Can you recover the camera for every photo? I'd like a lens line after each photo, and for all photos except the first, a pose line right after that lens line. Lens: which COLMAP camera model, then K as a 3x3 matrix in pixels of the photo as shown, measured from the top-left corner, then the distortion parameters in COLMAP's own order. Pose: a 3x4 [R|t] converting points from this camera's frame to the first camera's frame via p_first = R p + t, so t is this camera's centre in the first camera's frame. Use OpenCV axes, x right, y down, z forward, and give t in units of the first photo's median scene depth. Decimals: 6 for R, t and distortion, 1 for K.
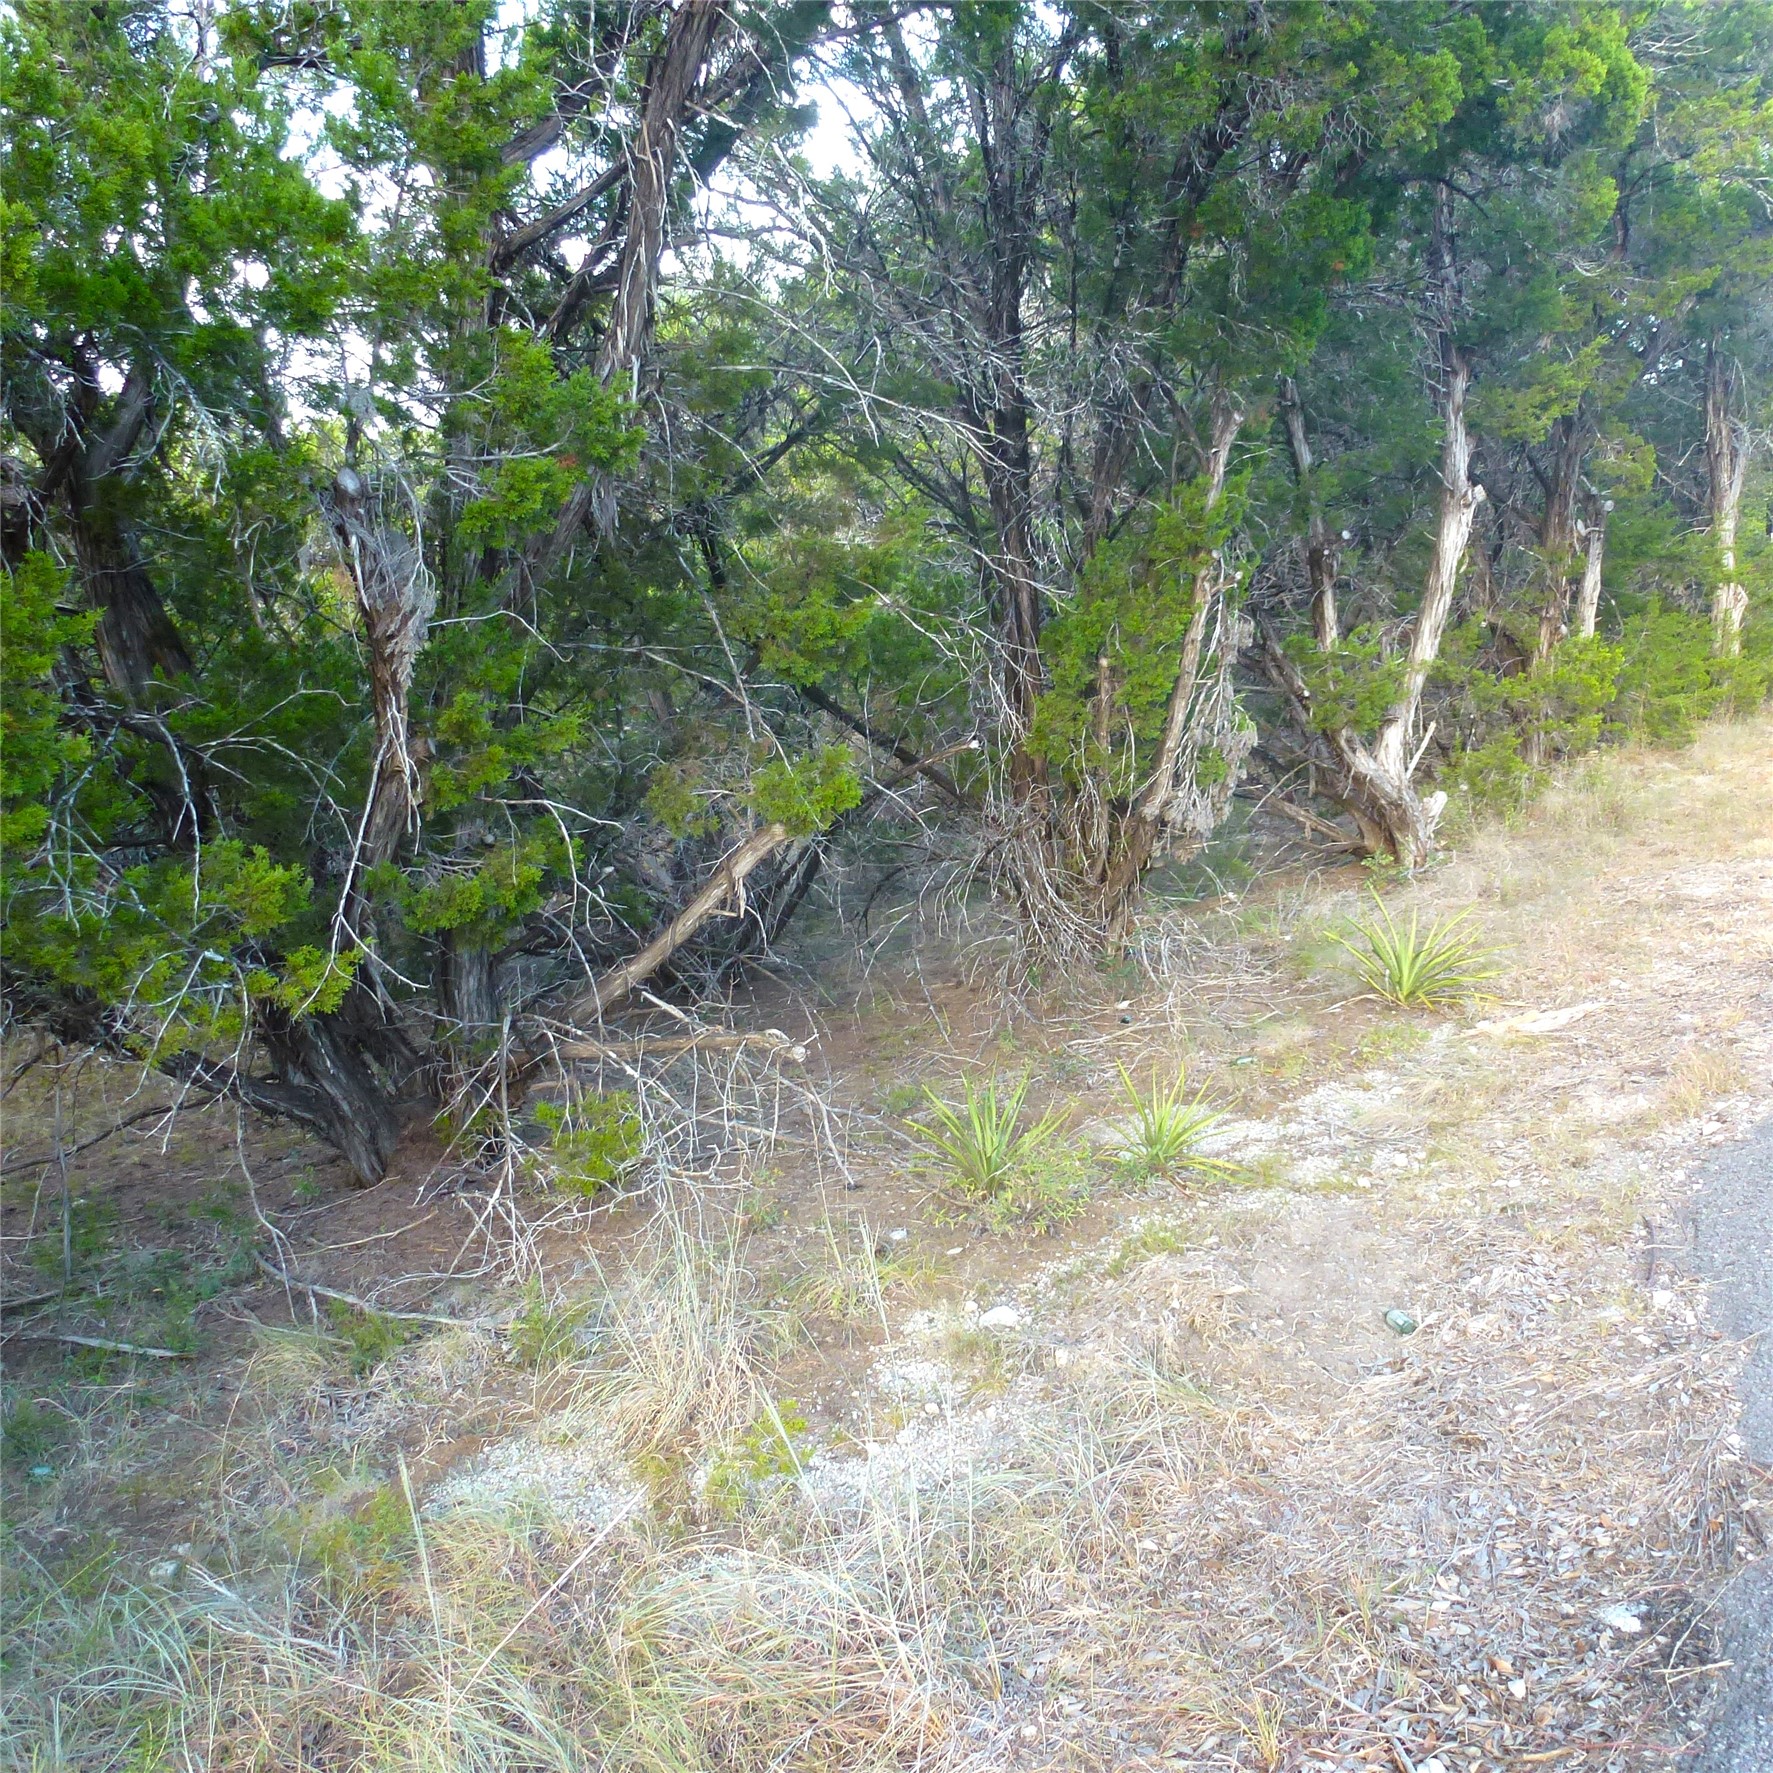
lens RADIAL K [[1962.0, 0, 886.8], [0, 1962.0, 888.2], [0, 0, 1]] dist [-0.013599, 0.000000]
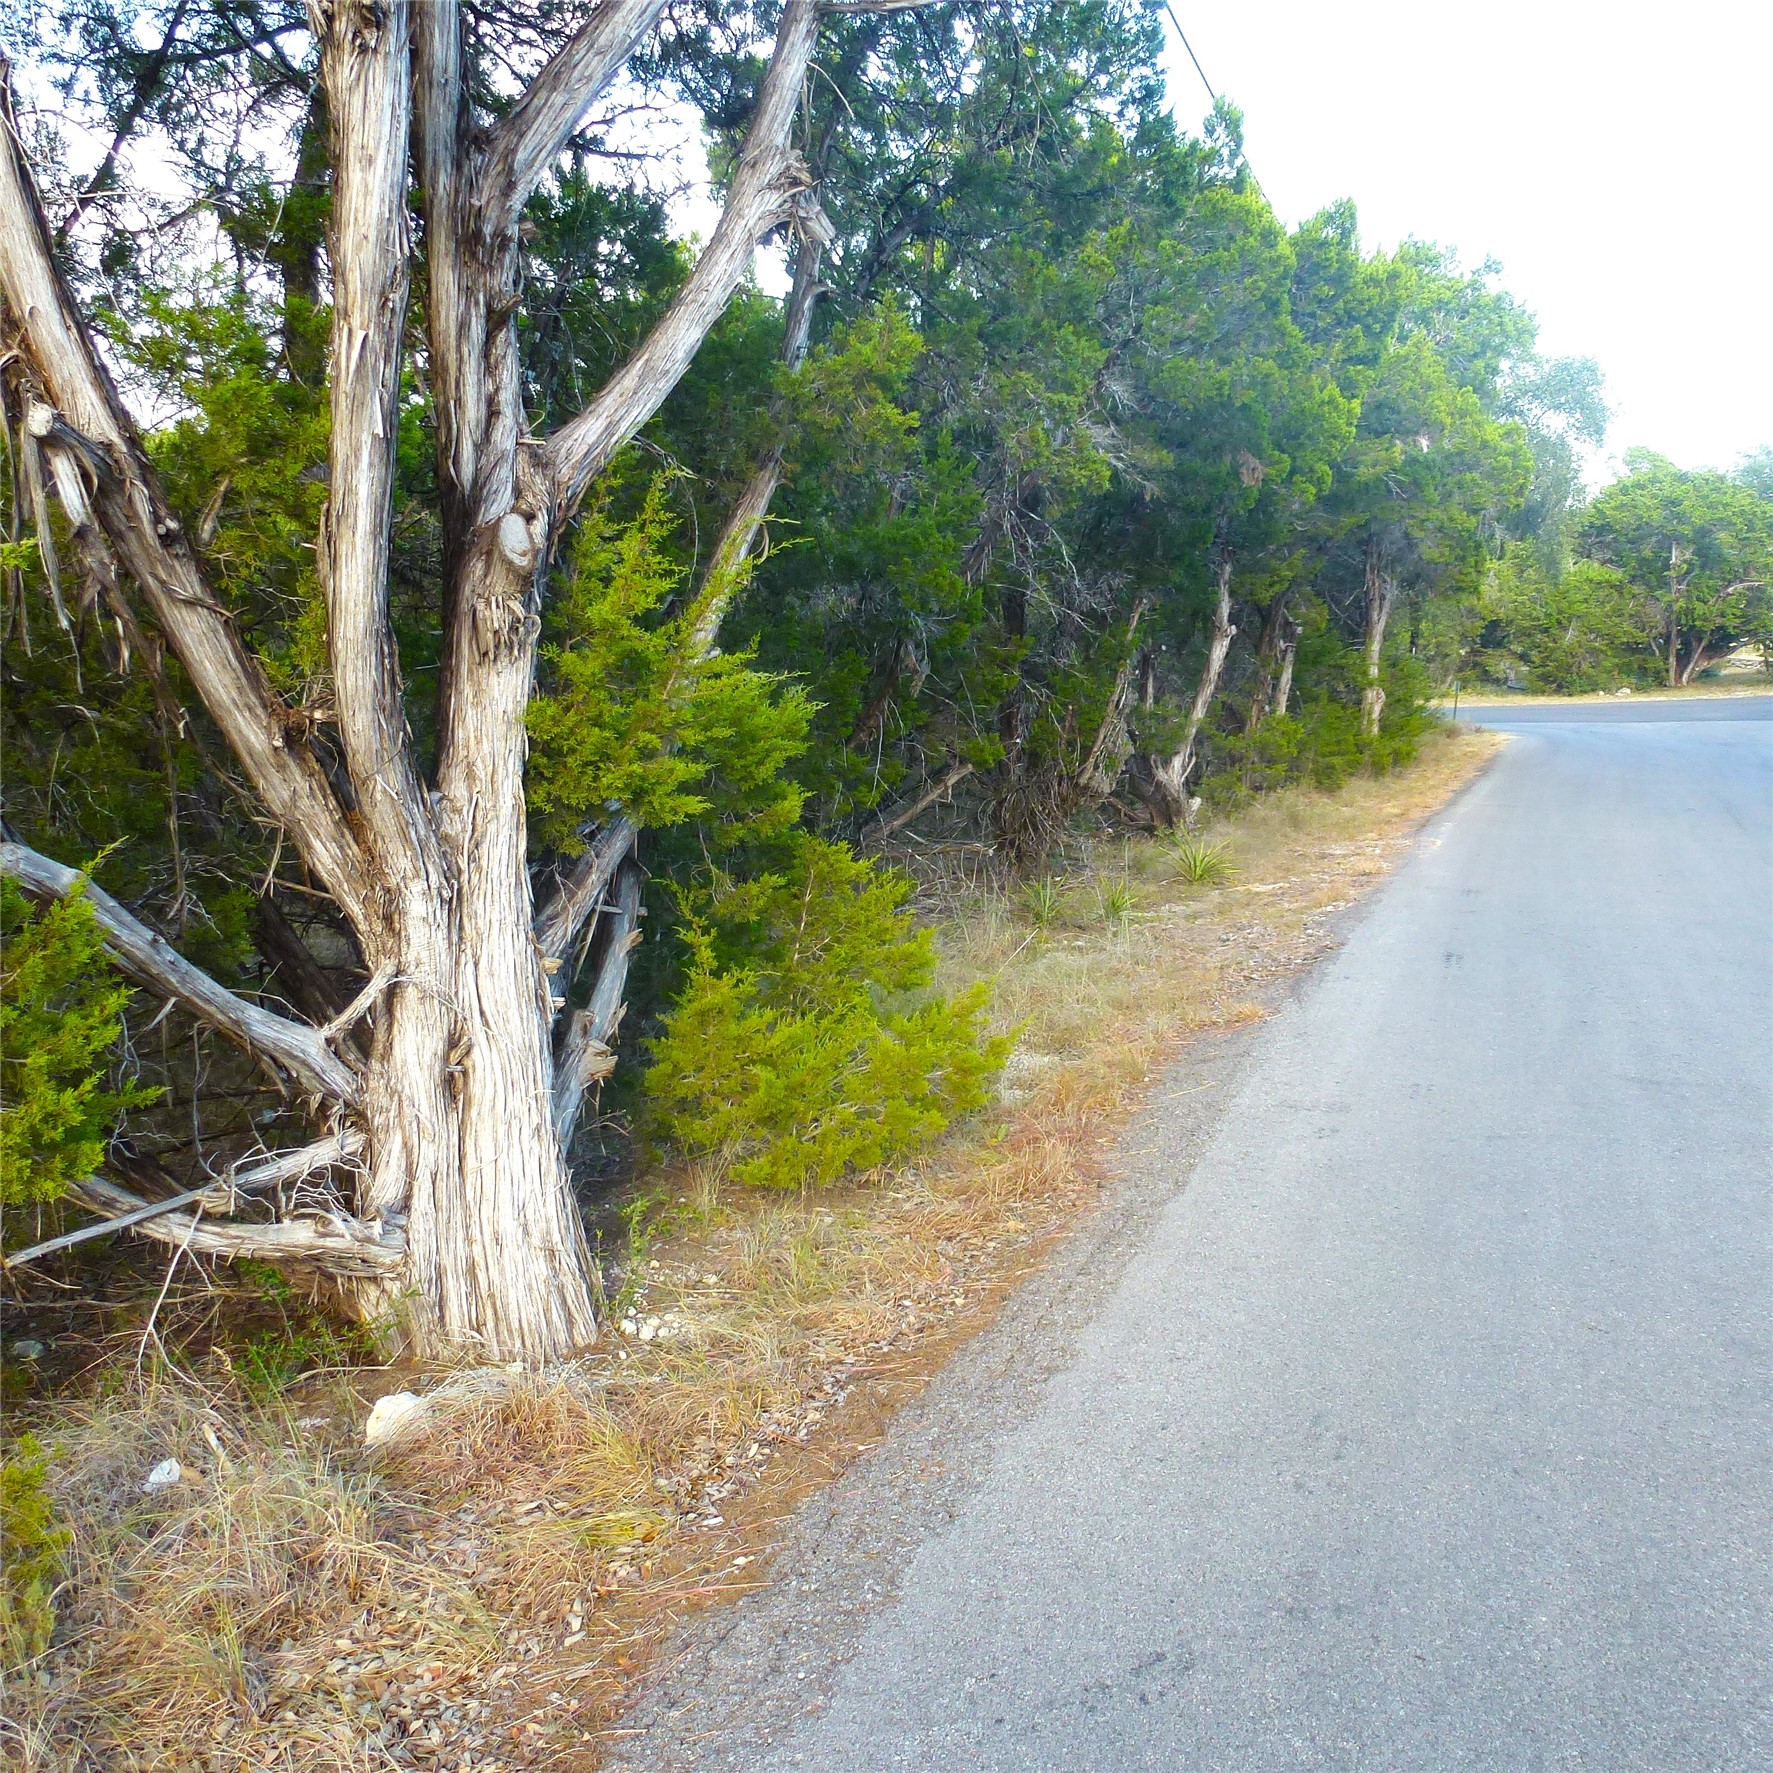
lens RADIAL K [[1962.0, 0, 886.6], [0, 1962.0, 885.4], [0, 0, 1]] dist [-0.013599, 0.000000]
pose [[0.985187, 0.067789, 0.157514, -0.270560], [-0.064897, 0.997617, -0.023439, 0.092299], [-0.158727, 0.012870, 0.987239, -0.701397]]
